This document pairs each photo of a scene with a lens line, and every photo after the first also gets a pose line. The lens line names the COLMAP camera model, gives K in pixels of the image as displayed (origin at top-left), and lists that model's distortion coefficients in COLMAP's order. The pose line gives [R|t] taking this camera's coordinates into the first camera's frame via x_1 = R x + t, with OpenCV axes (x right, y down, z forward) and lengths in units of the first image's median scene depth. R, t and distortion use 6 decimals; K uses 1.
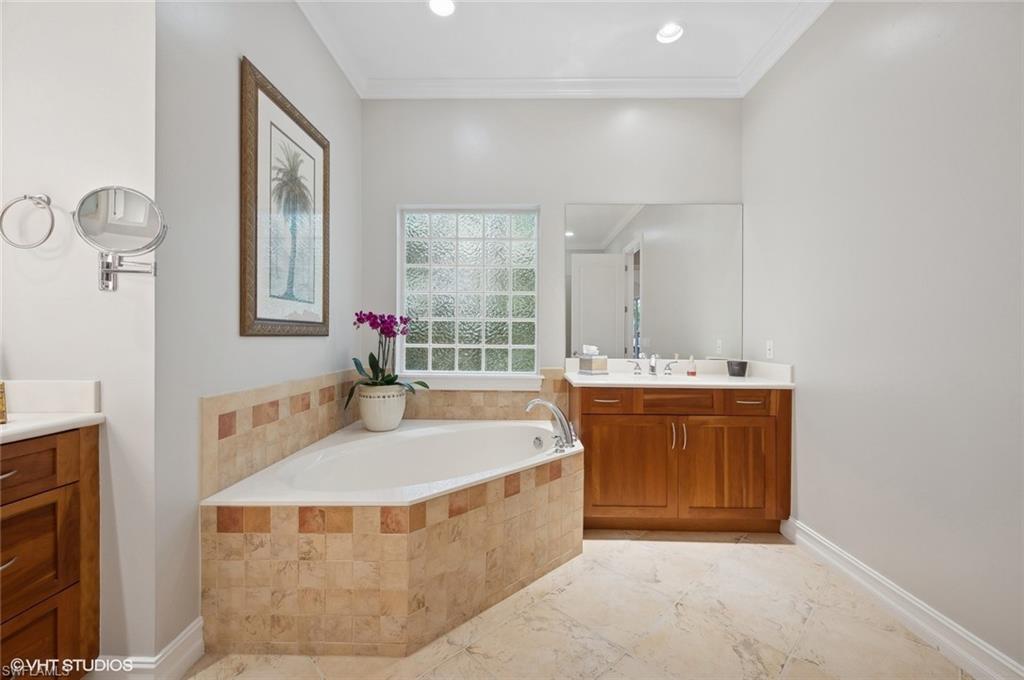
lens RADIAL K [[410.5, 0, 512.7], [0, 410.5, 336.3], [0, 0, 1]] dist [-0.004895, 0.000855]
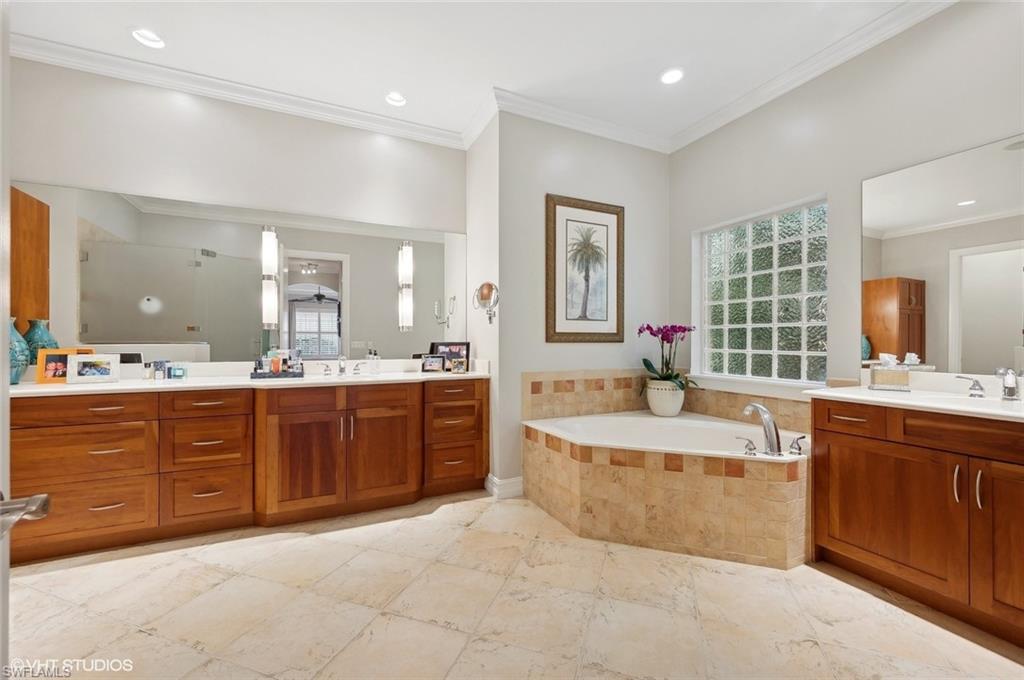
lens RADIAL K [[410.5, 0, 527.8], [0, 410.5, 344.1], [0, 0, 1]] dist [-0.004895, 0.000855]
pose [[0.468357, -0.000312, -0.883539, 0.801912], [0.000534, 1.000000, -0.000070, 0.006479], [0.883539, -0.000439, 0.468357, 0.033486]]
